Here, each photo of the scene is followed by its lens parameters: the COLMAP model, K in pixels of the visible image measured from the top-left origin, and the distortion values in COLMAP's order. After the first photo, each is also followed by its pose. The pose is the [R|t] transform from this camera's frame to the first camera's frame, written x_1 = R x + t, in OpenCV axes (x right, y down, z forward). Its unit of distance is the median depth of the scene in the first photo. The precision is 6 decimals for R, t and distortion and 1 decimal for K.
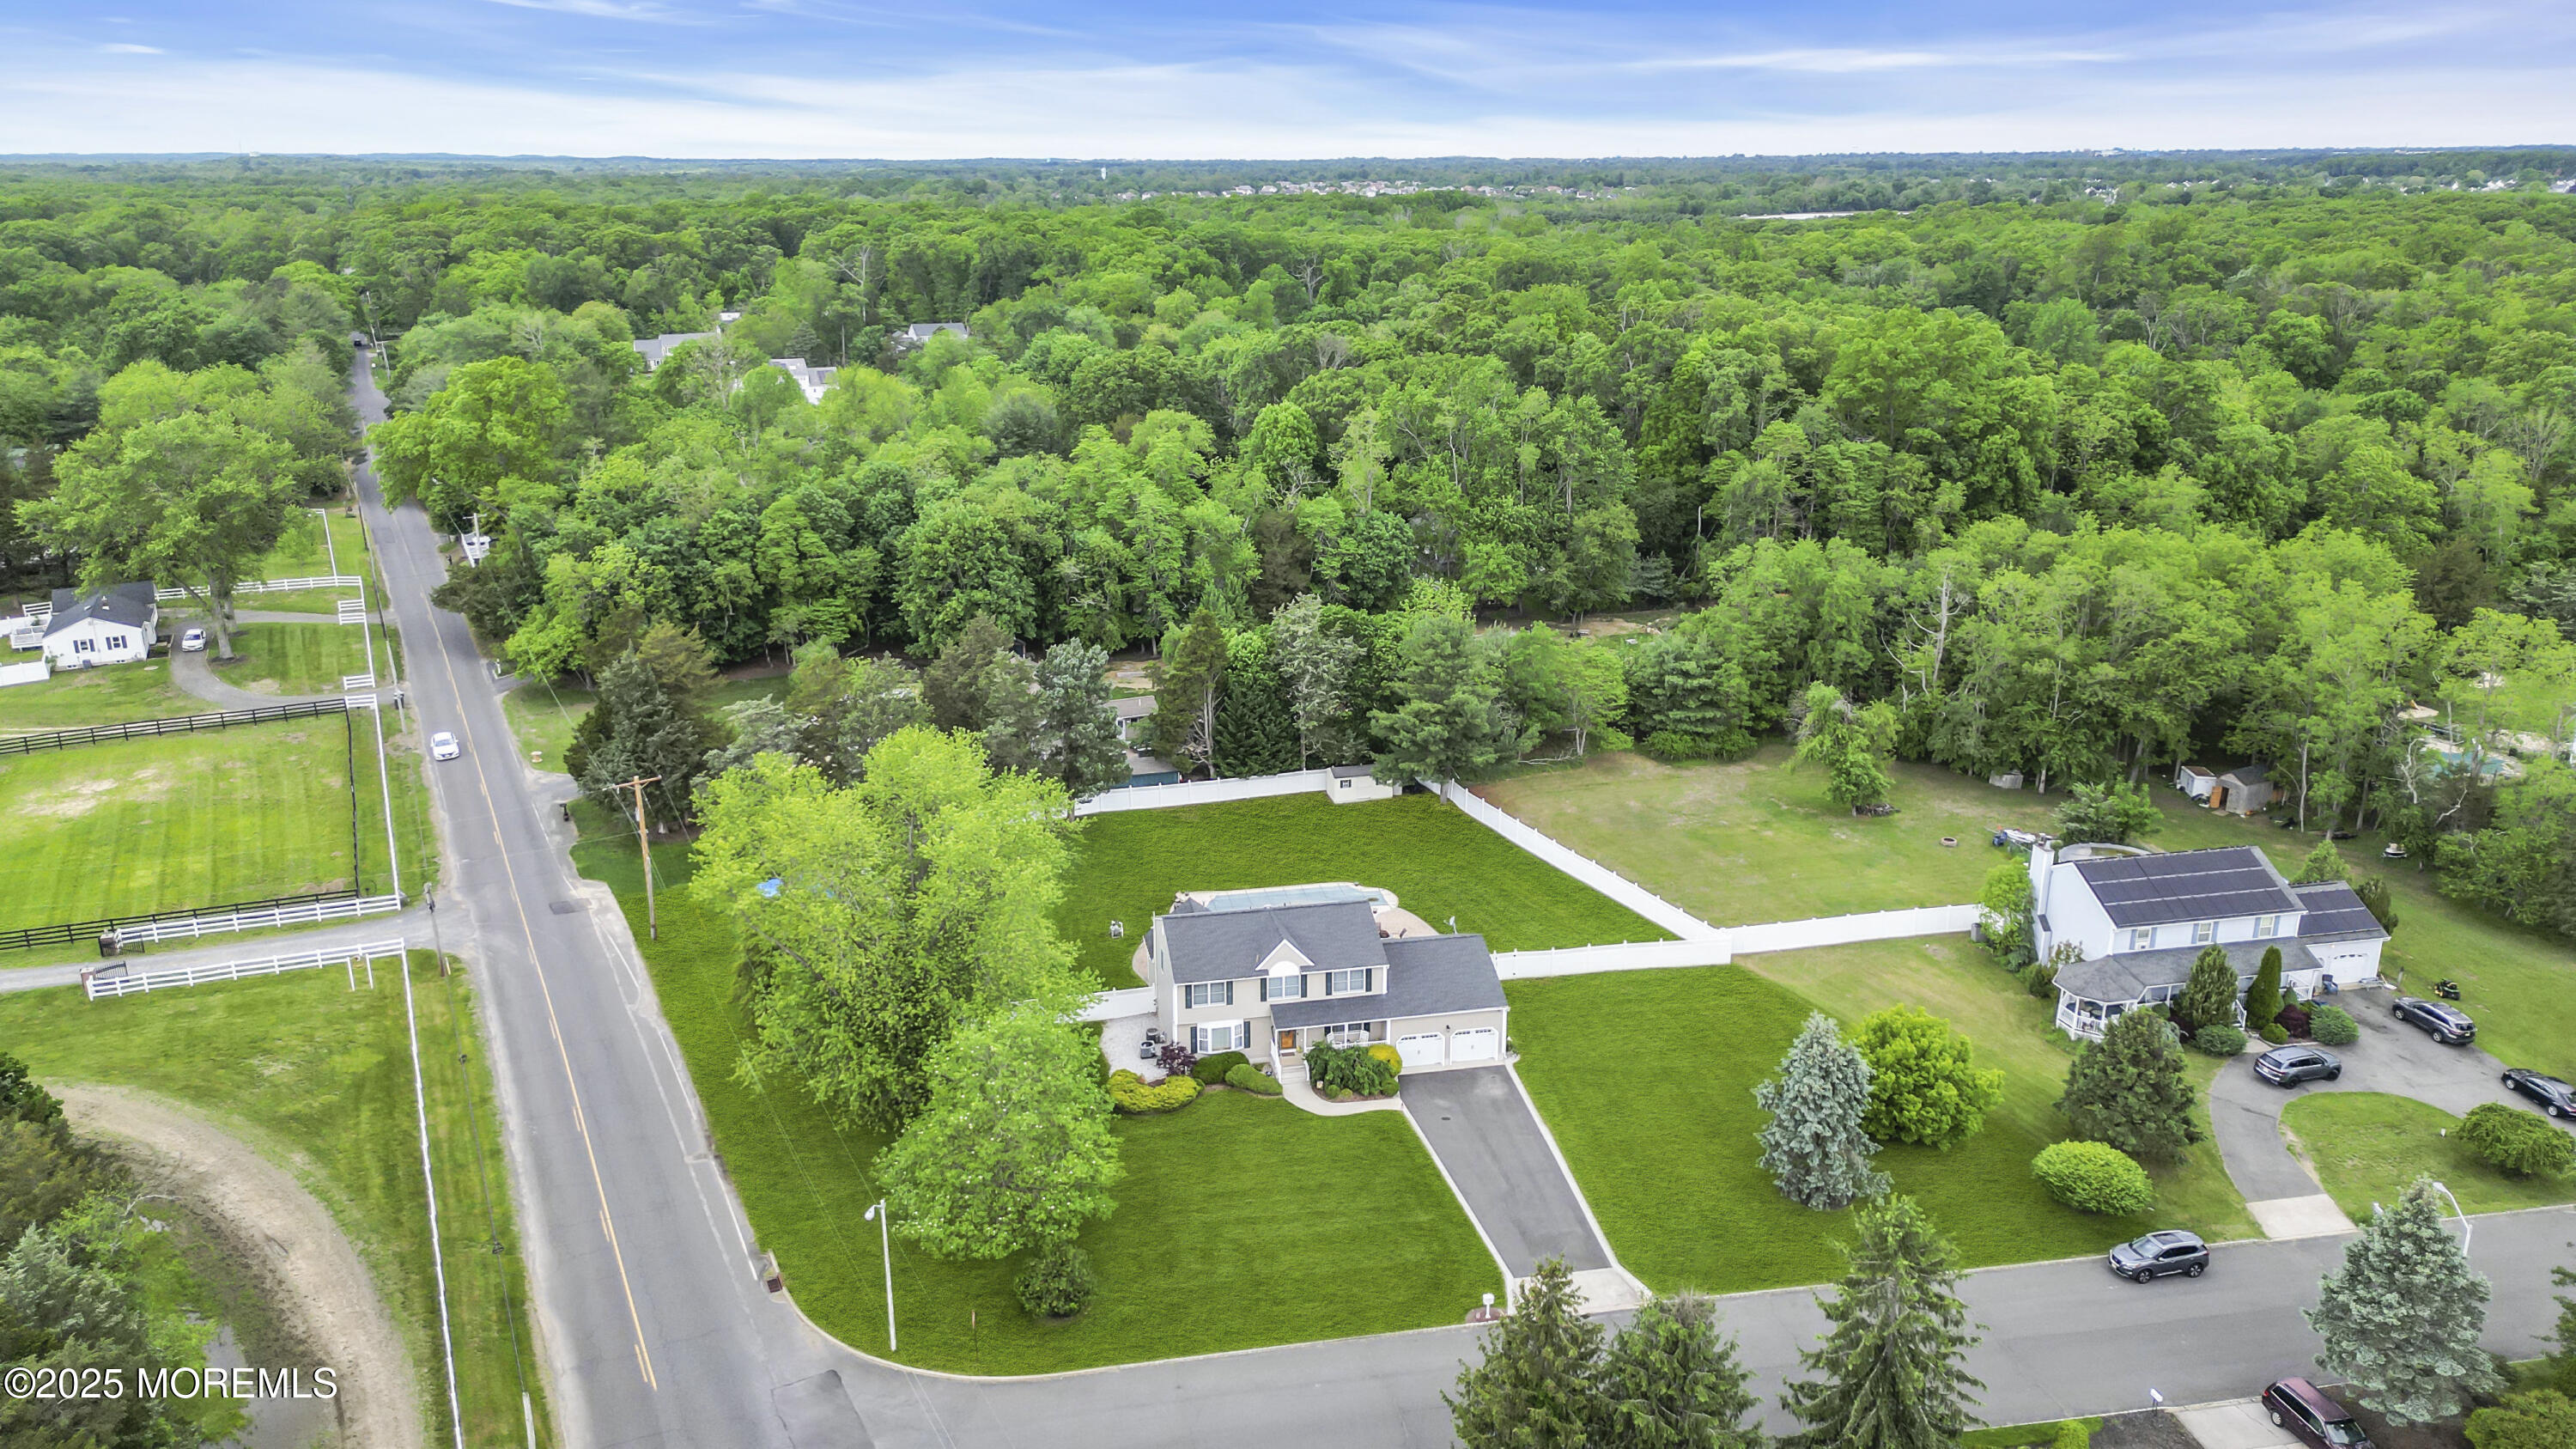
lens RADIAL K [[1807.4, 0, 1292.7], [0, 1807.4, 709.3], [0, 0, 1]] dist [0.076886, -0.070413]
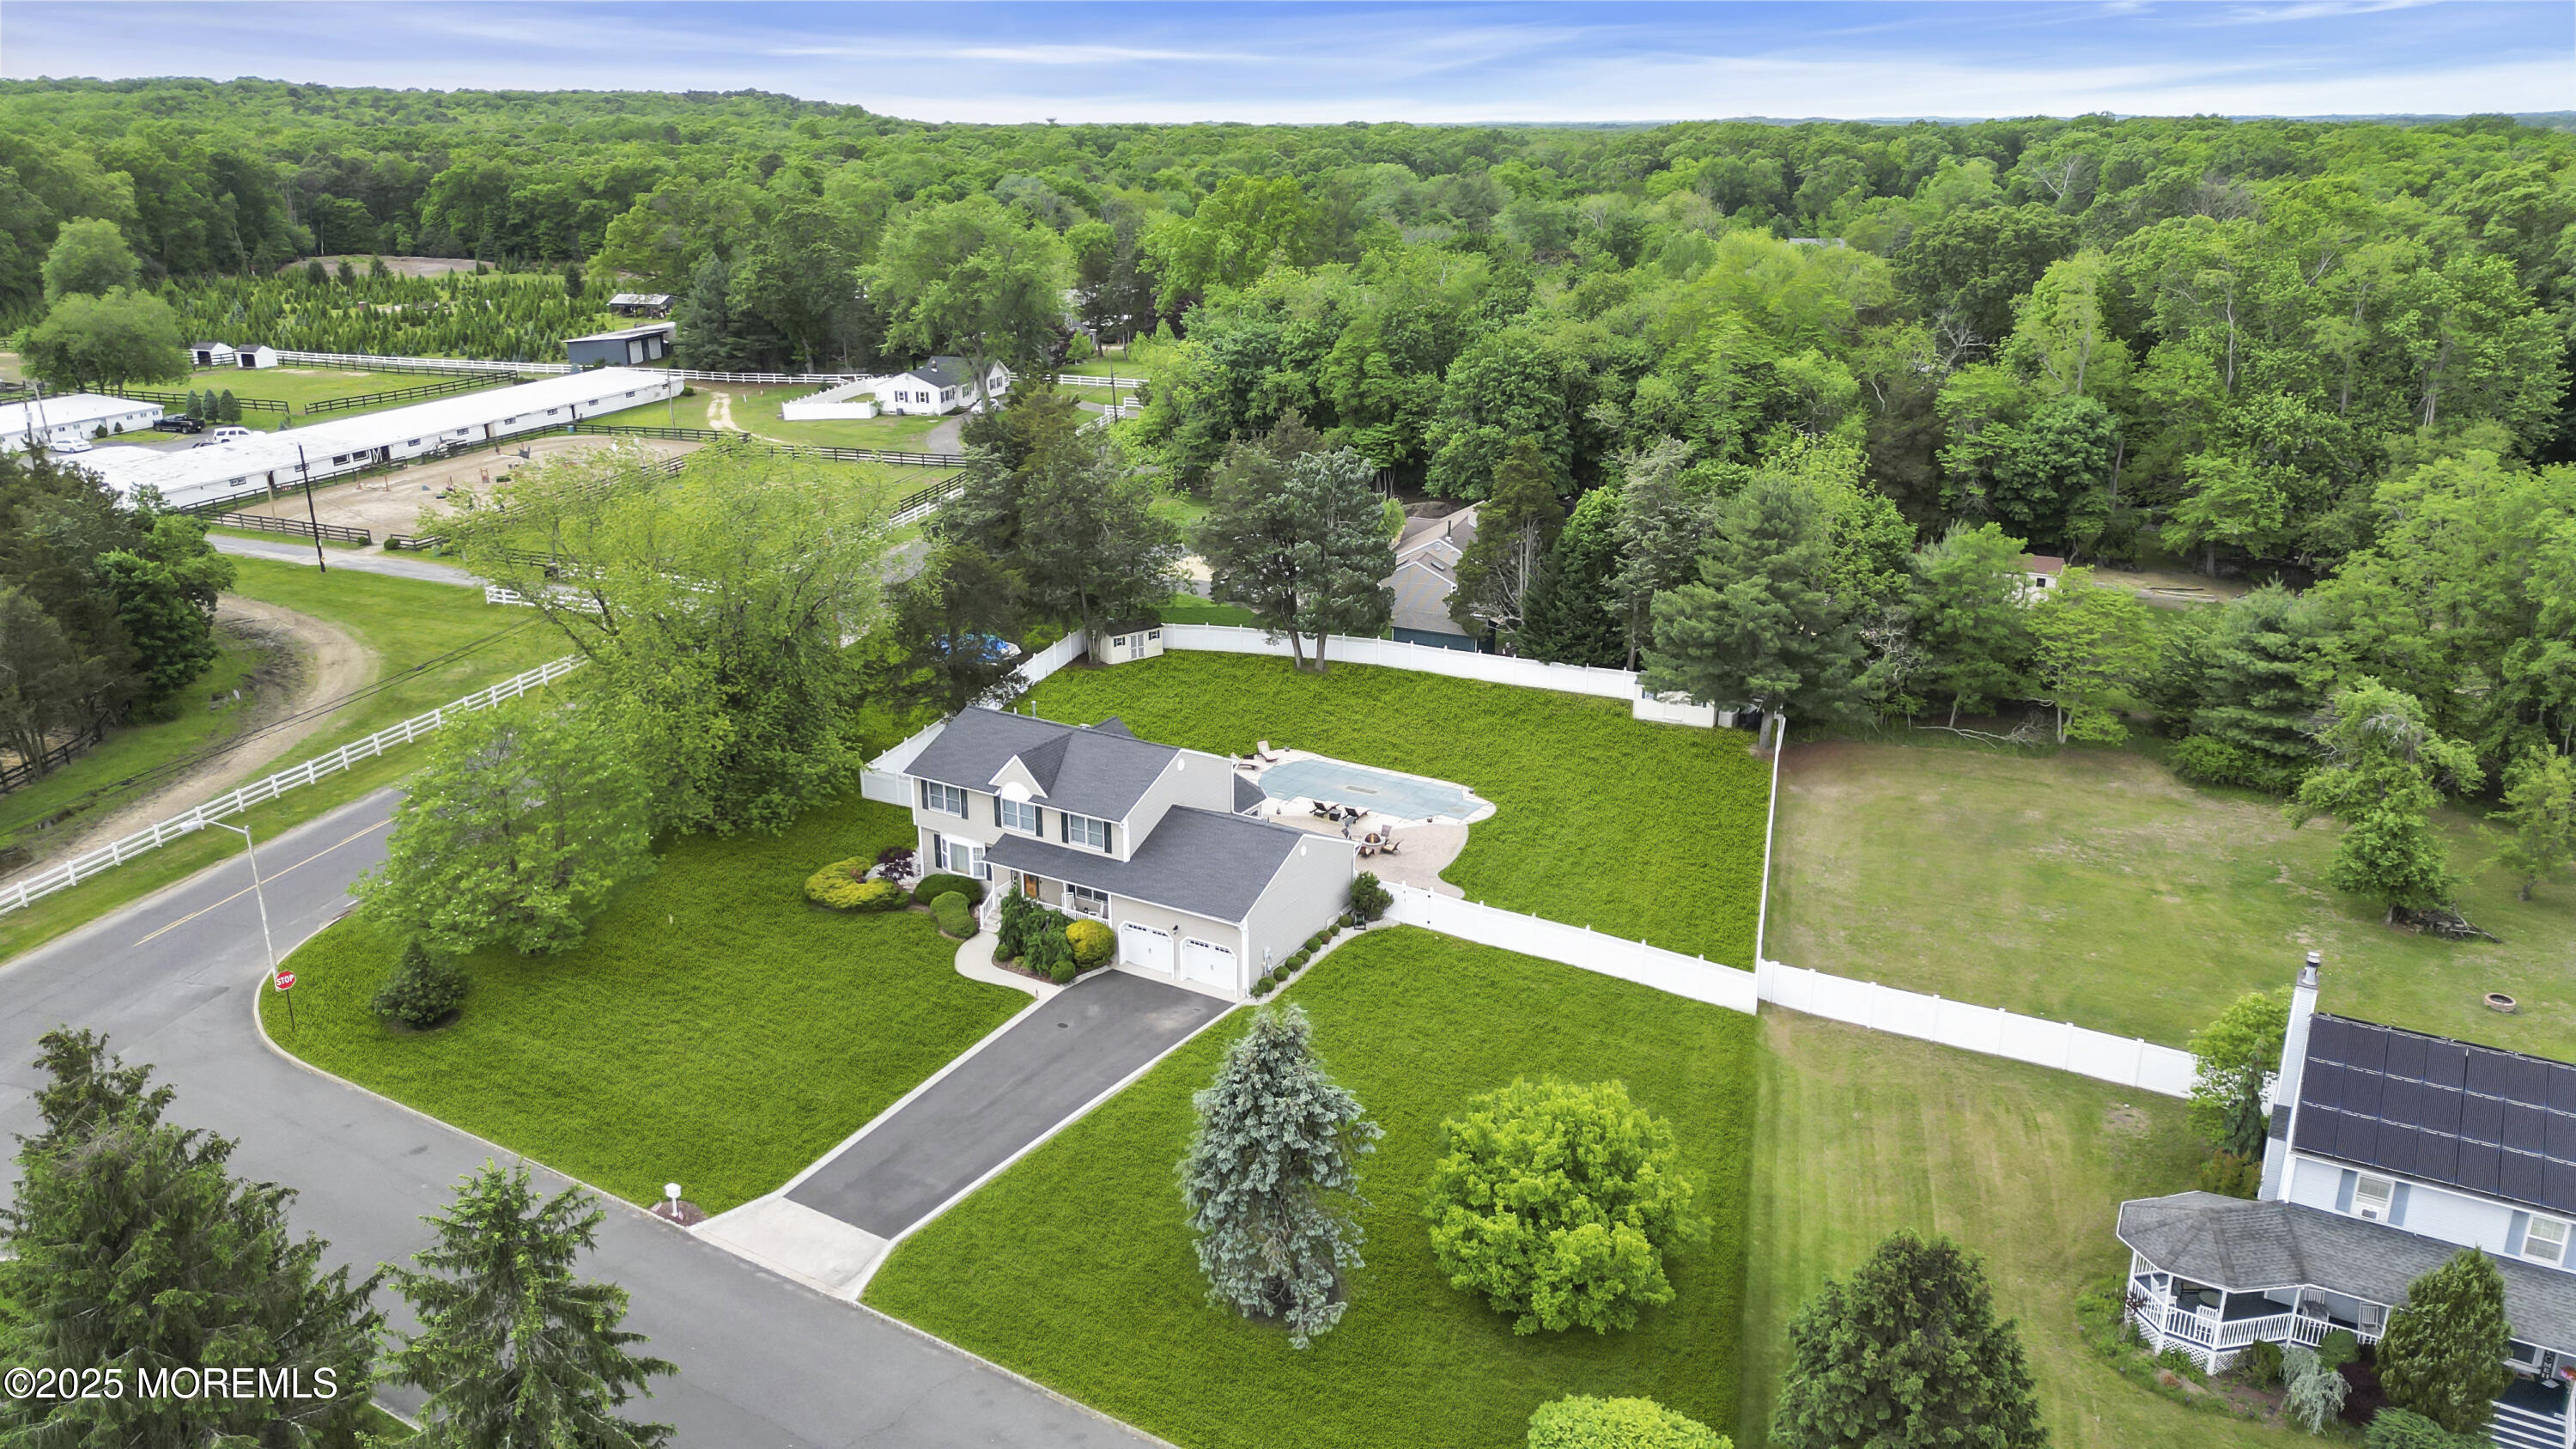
lens RADIAL K [[1807.4, 0, 1287.2], [0, 1807.4, 730.4], [0, 0, 1]] dist [0.076886, -0.070413]
pose [[0.732816, 0.216019, -0.645226, 0.567243], [-0.197987, 0.974931, 0.101539, 0.012734], [0.650986, 0.053337, 0.757214, 0.459900]]
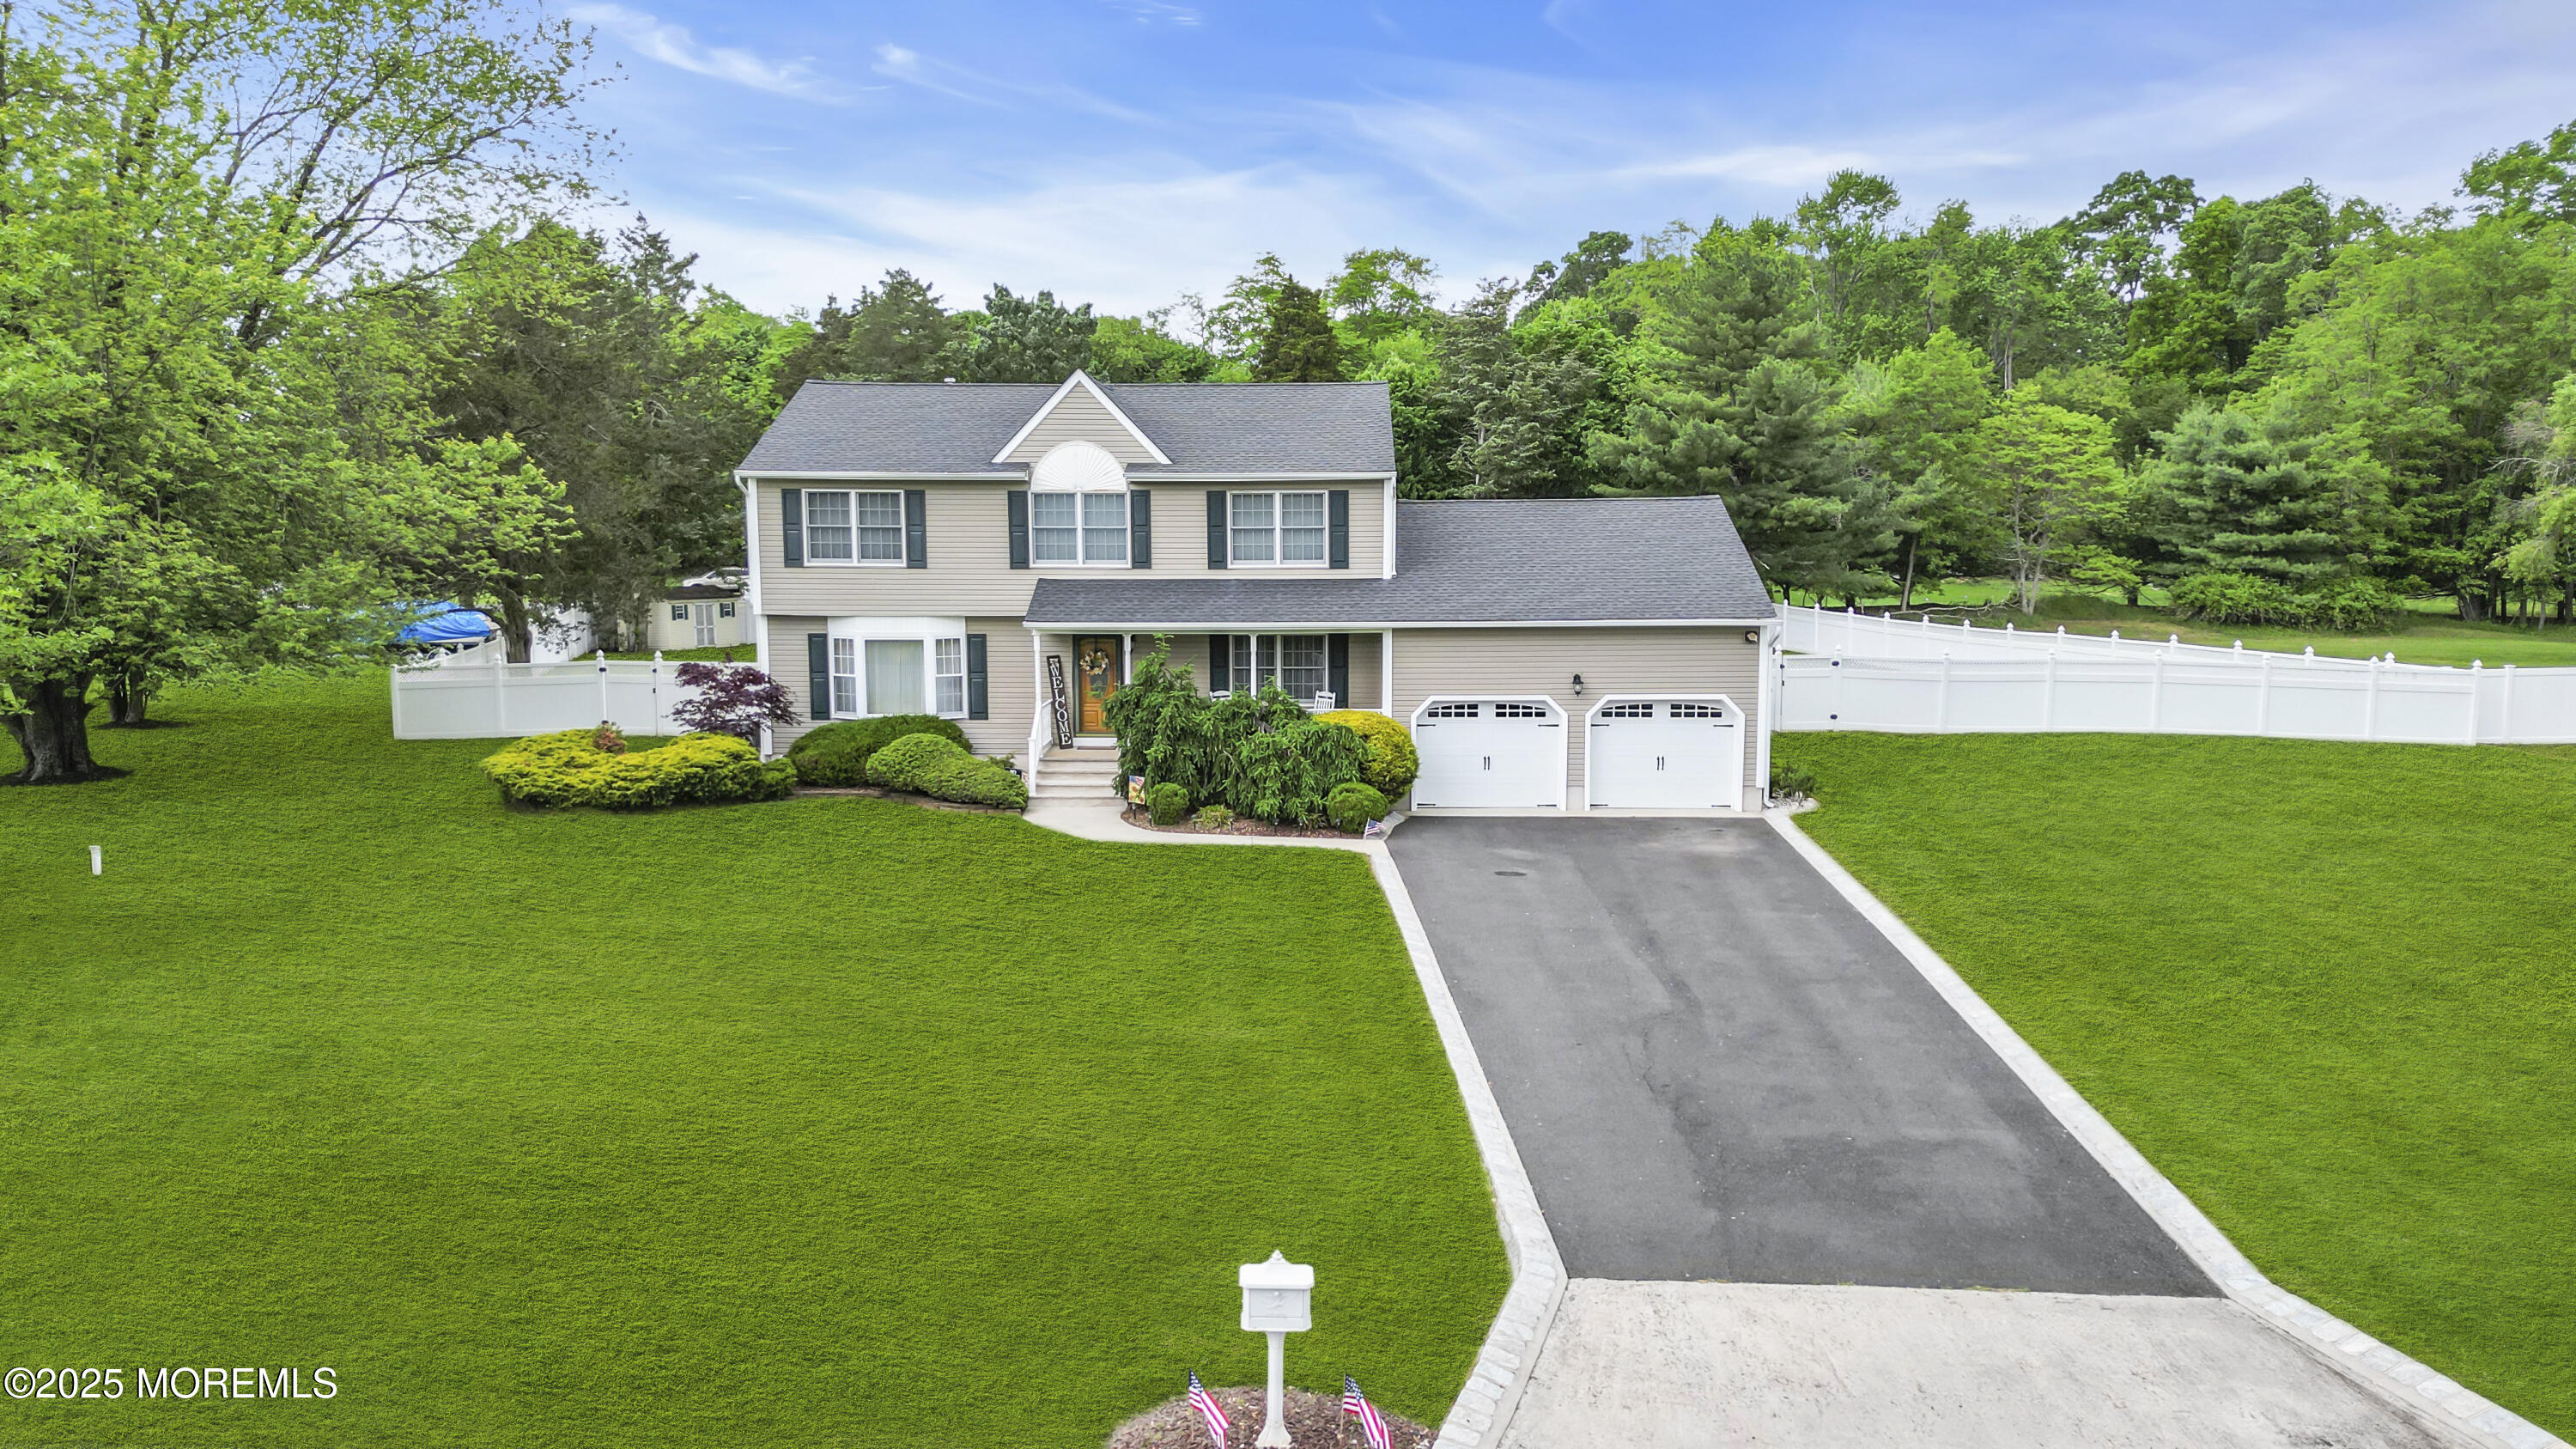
lens RADIAL K [[1807.4, 0, 1296.7], [0, 1807.4, 706.0], [0, 0, 1]] dist [0.076886, -0.070413]
pose [[0.973941, 0.022801, -0.225650, 0.107929], [-0.064470, 0.981723, -0.179064, 0.236132], [0.217443, 0.188945, 0.957611, 0.670972]]
